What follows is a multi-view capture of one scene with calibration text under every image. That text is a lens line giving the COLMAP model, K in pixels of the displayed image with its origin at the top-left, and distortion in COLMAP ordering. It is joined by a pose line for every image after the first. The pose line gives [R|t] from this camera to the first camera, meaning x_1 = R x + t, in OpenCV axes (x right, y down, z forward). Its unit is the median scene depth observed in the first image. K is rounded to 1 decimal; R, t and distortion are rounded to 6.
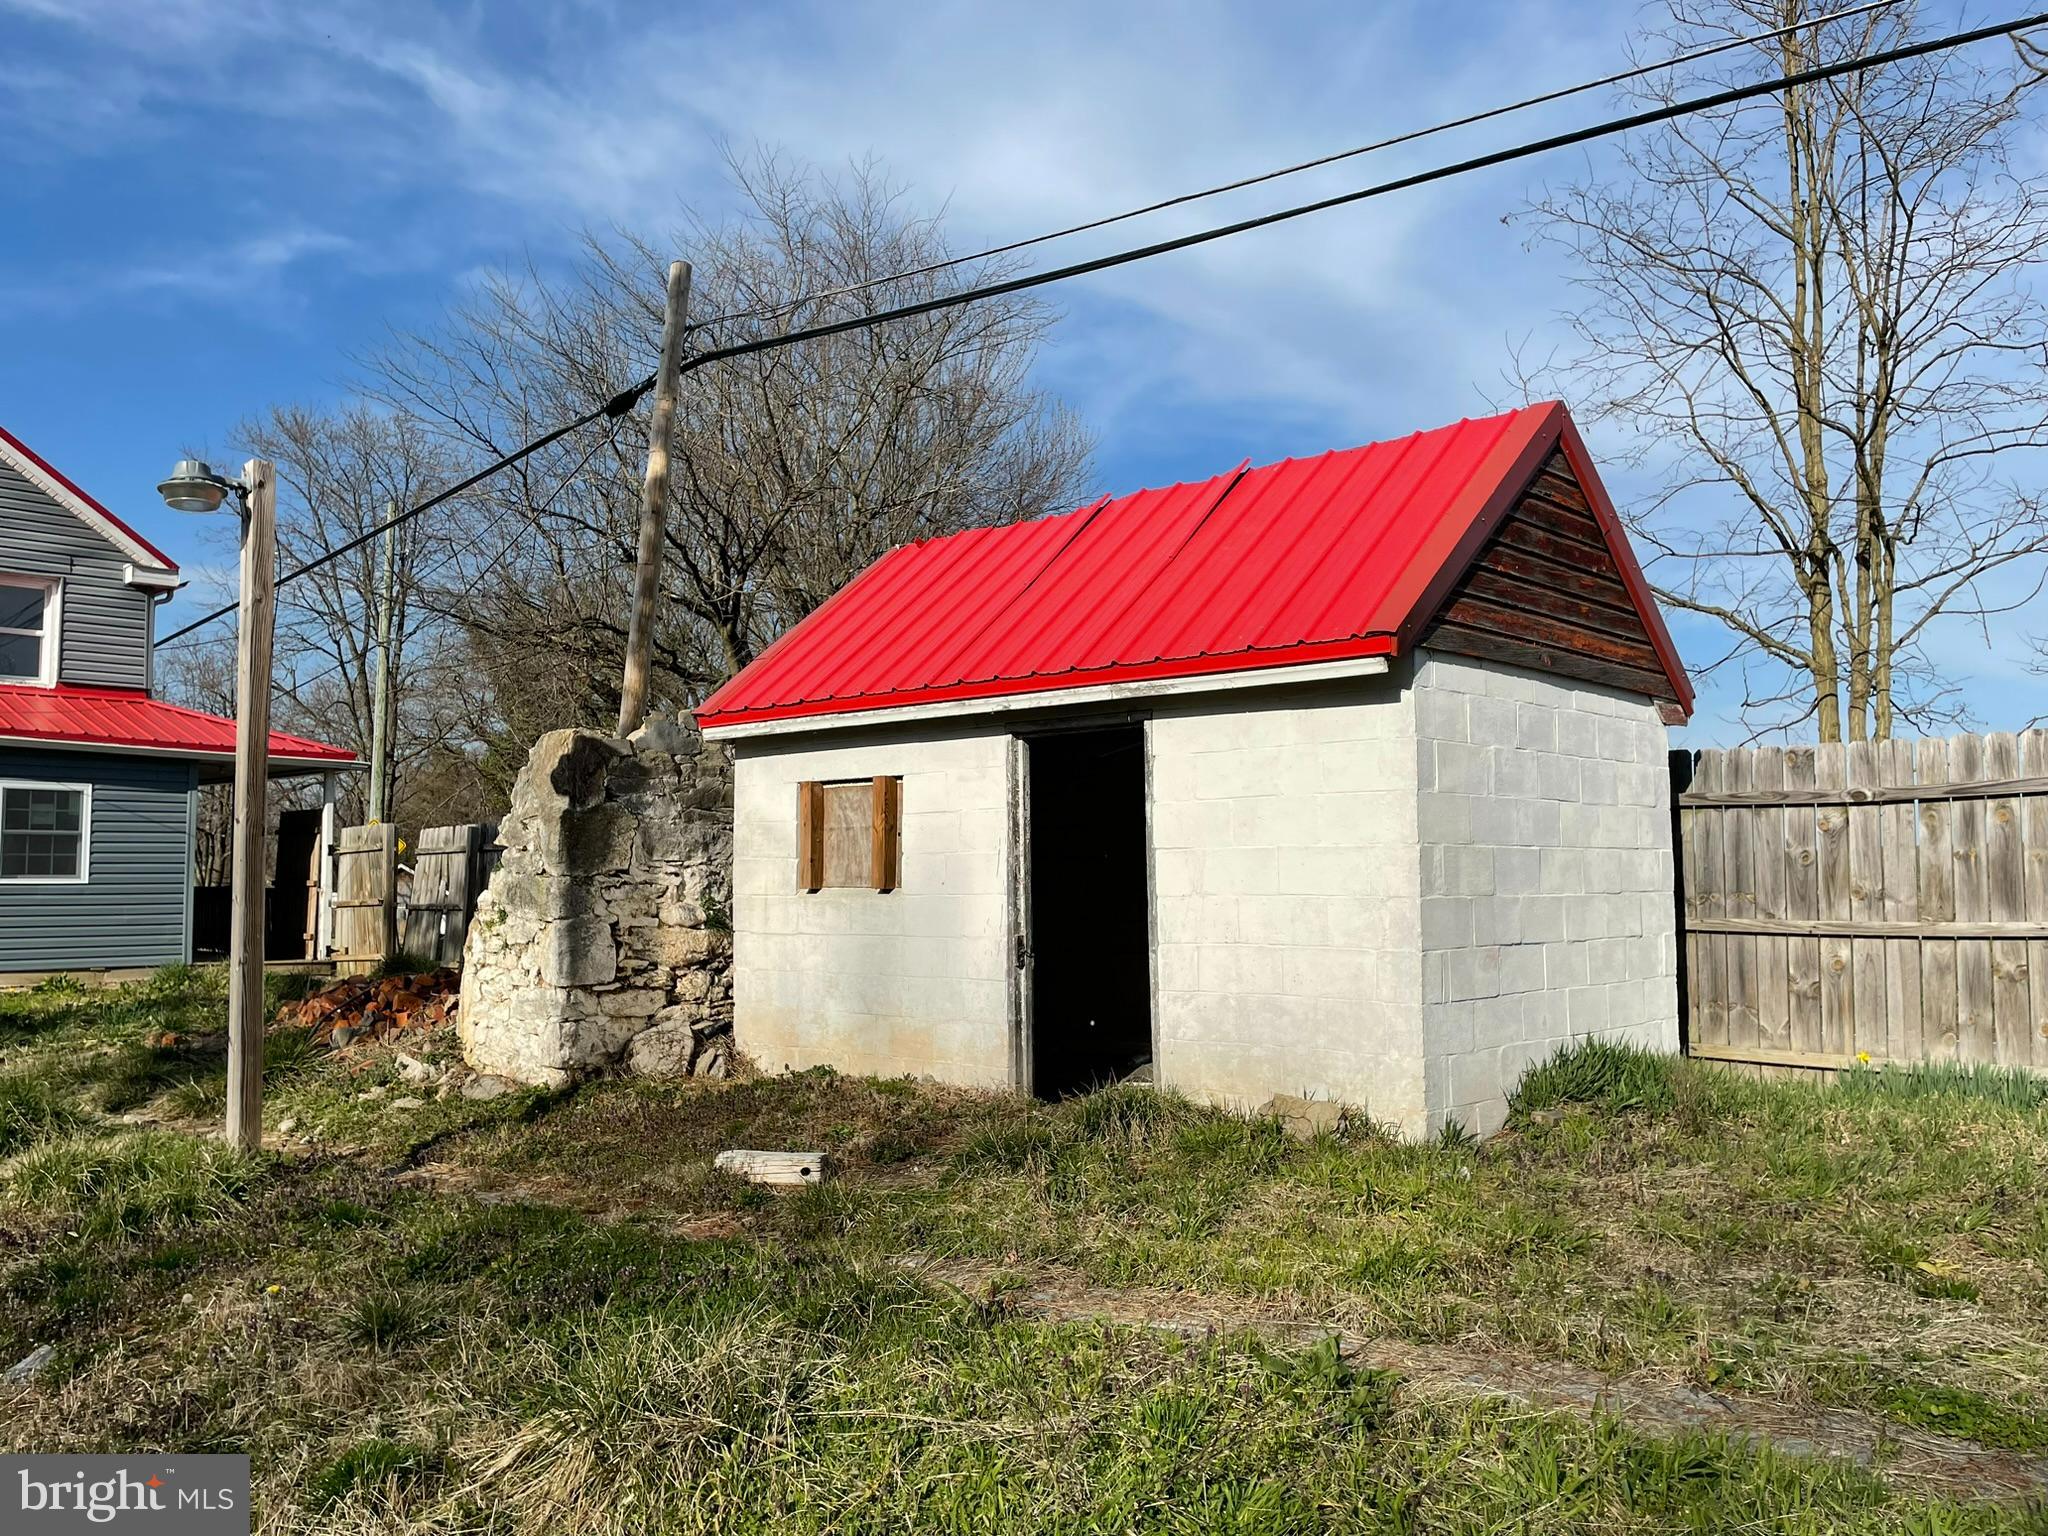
lens RADIAL K [[1359.8, 0, 1033.6], [0, 1359.8, 780.4], [0, 0, 1]] dist [-0.030901, -0.011886]
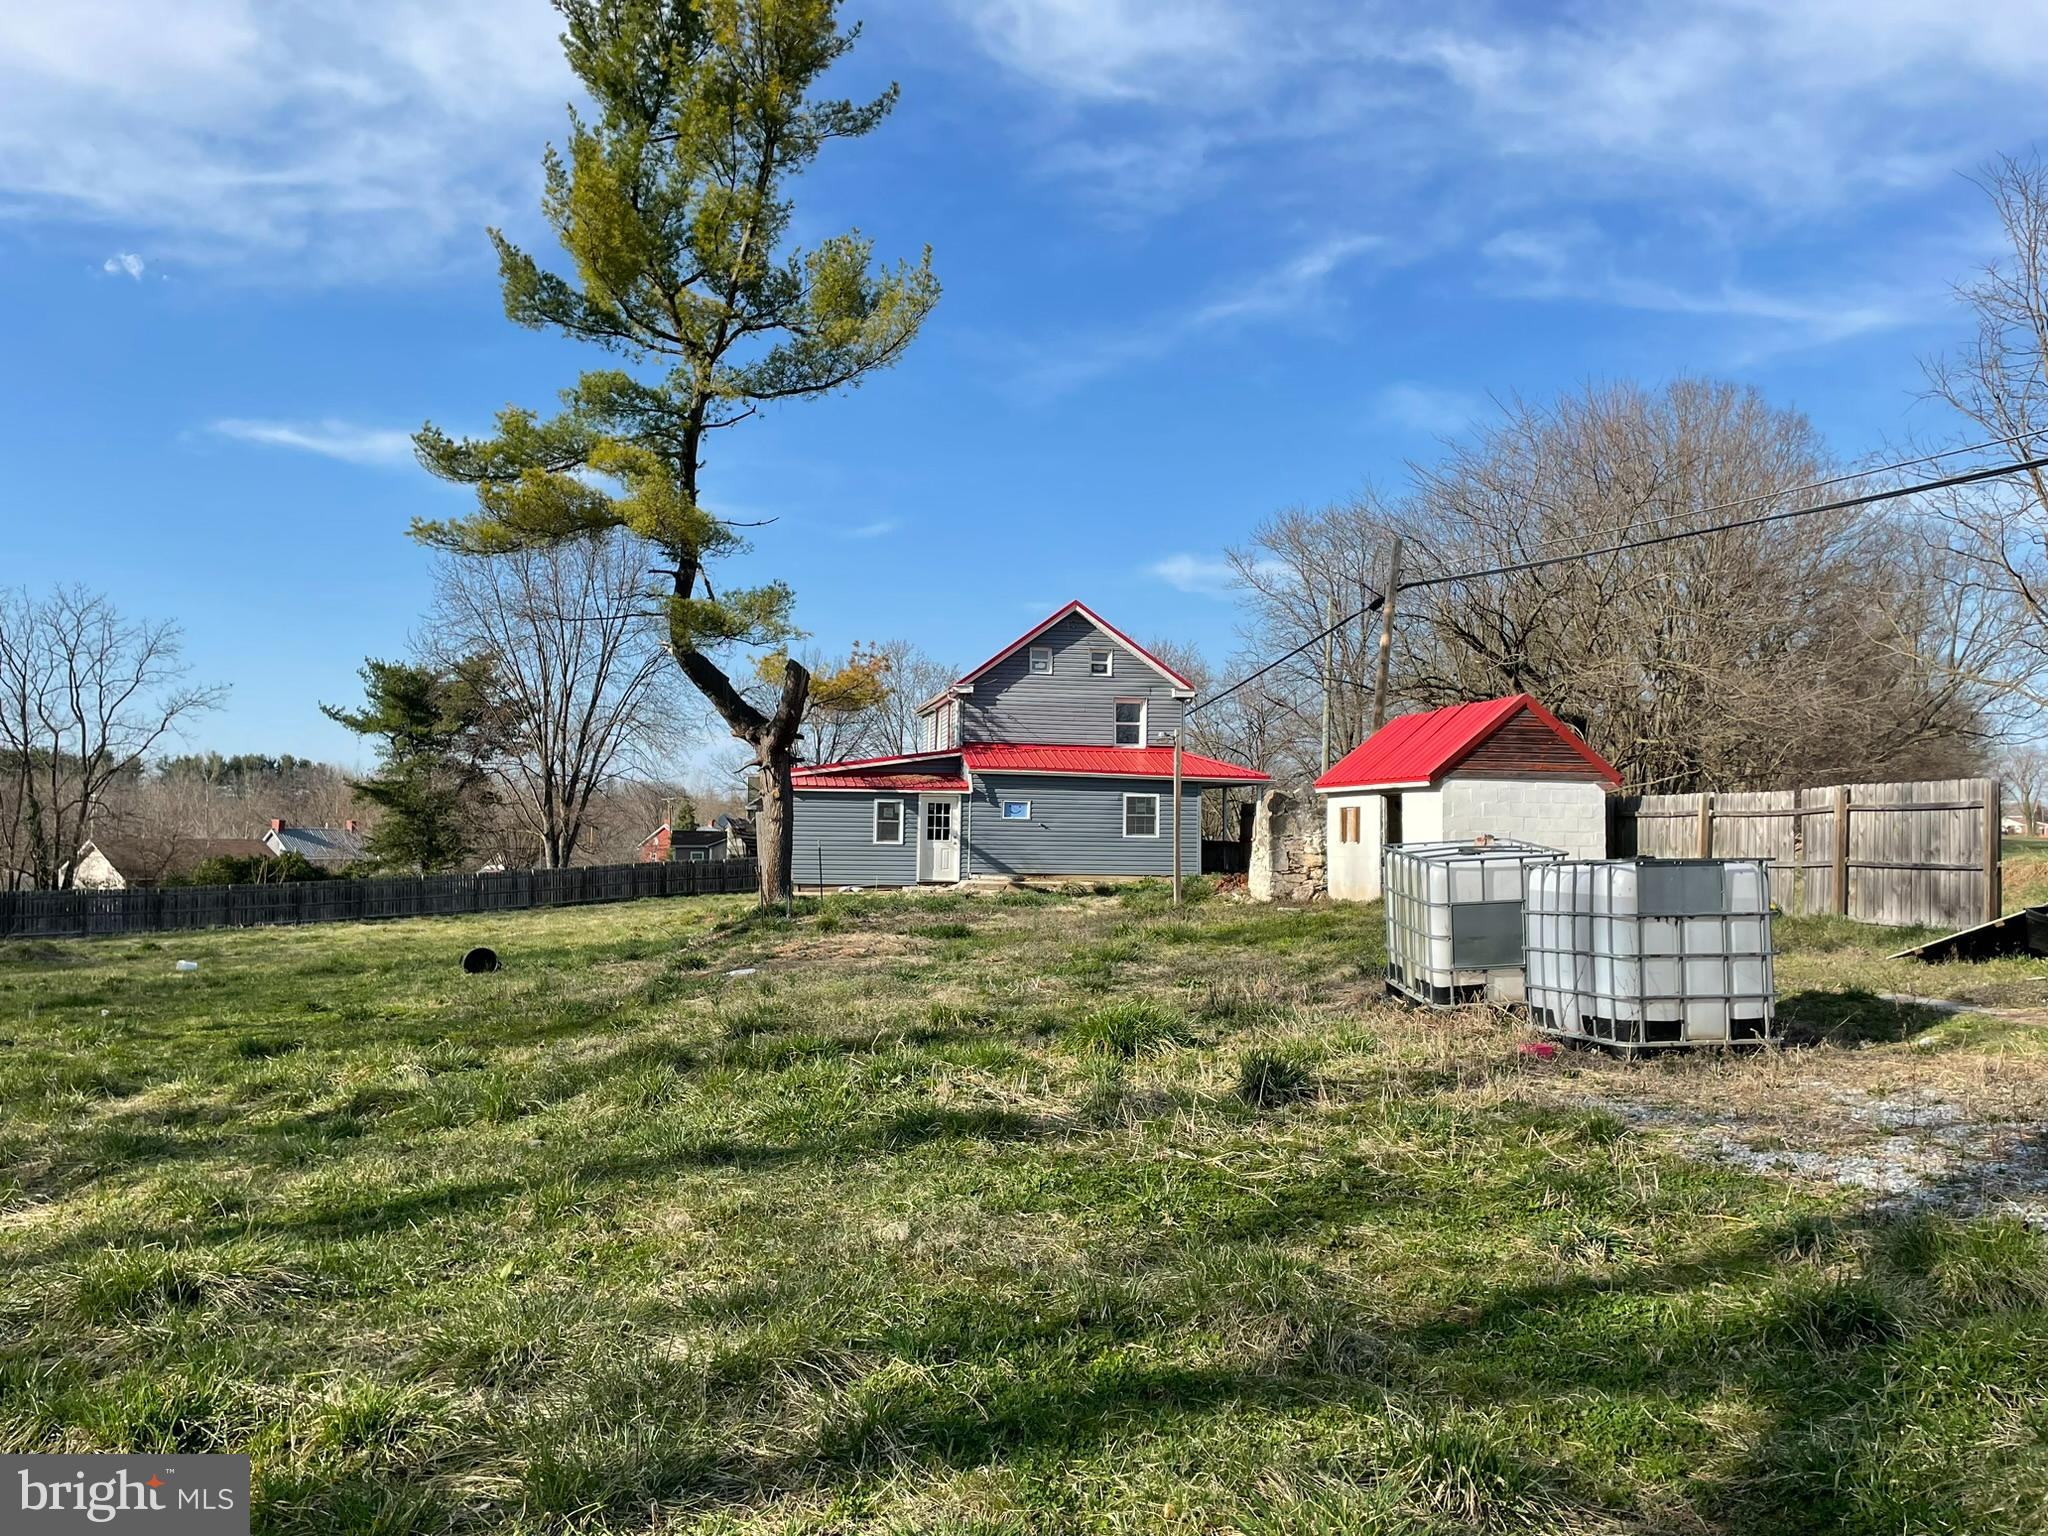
lens RADIAL K [[1591.8, 0, 1020.3], [0, 1591.8, 776.3], [0, 0, 1]] dist [0.080661, -0.102644]
pose [[0.749897, -0.004515, -0.661539, 0.110688], [0.019868, 0.999679, 0.015699, -0.009275], [0.661256, -0.024916, 0.749746, -0.144221]]
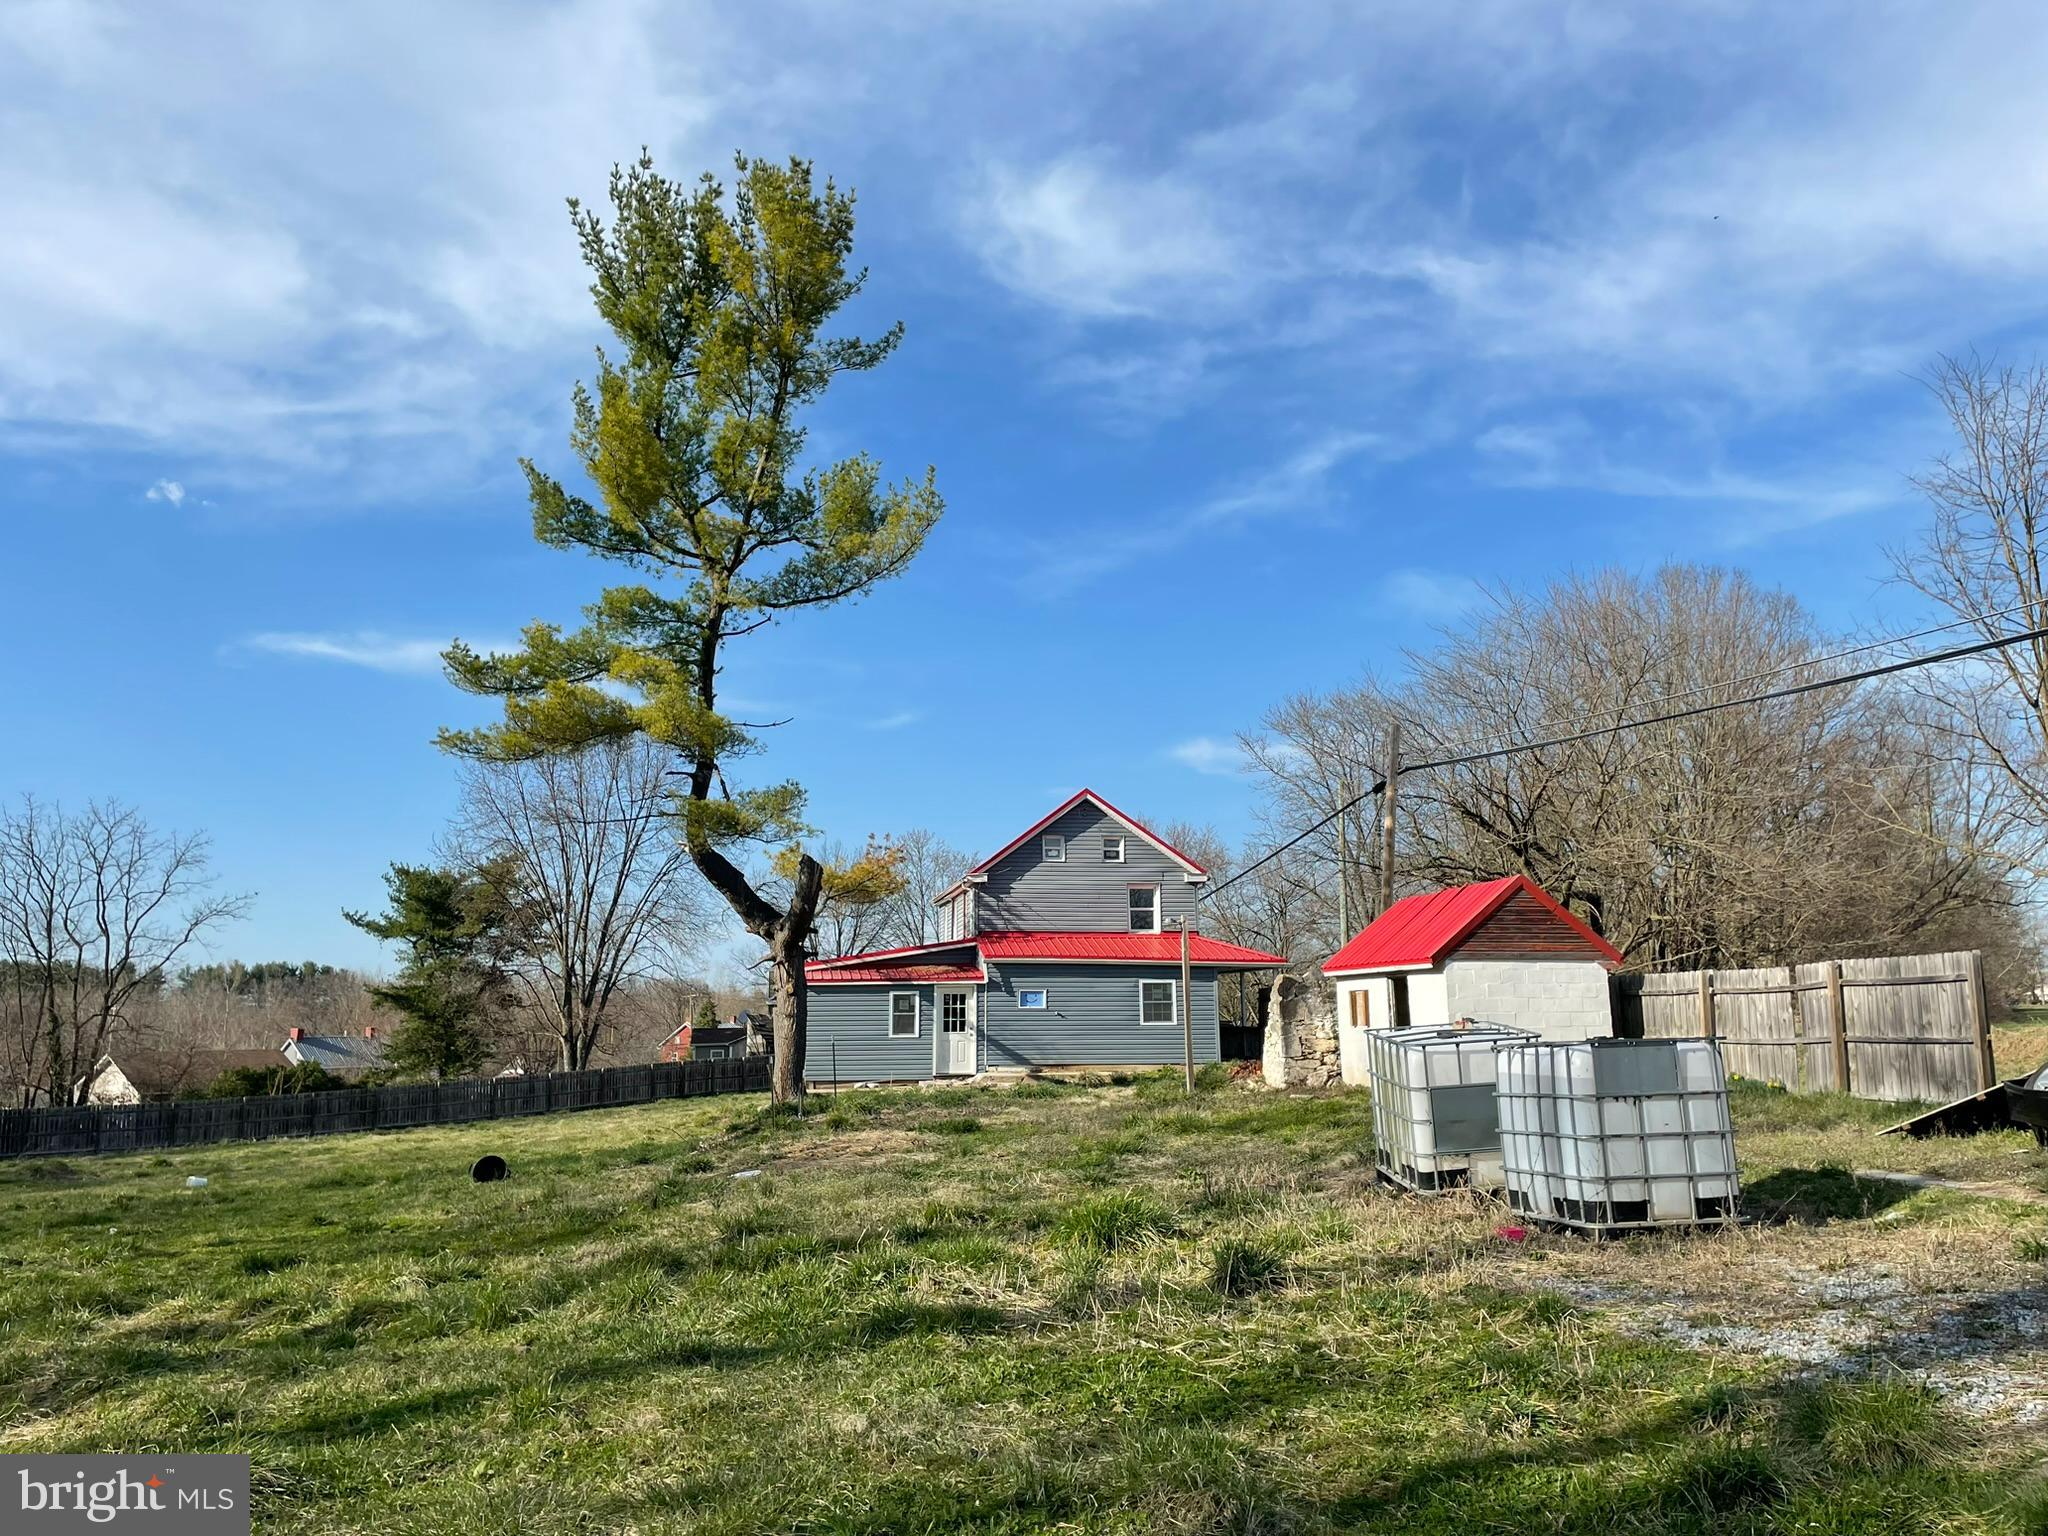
lens RADIAL K [[1591.8, 0, 1035.0], [0, 1591.8, 726.3], [0, 0, 1]] dist [0.080661, -0.102644]
pose [[0.744032, -0.119774, -0.657321, 0.116152], [0.043164, 0.990363, -0.131601, -0.009689], [0.666749, 0.069543, 0.742031, -0.146207]]
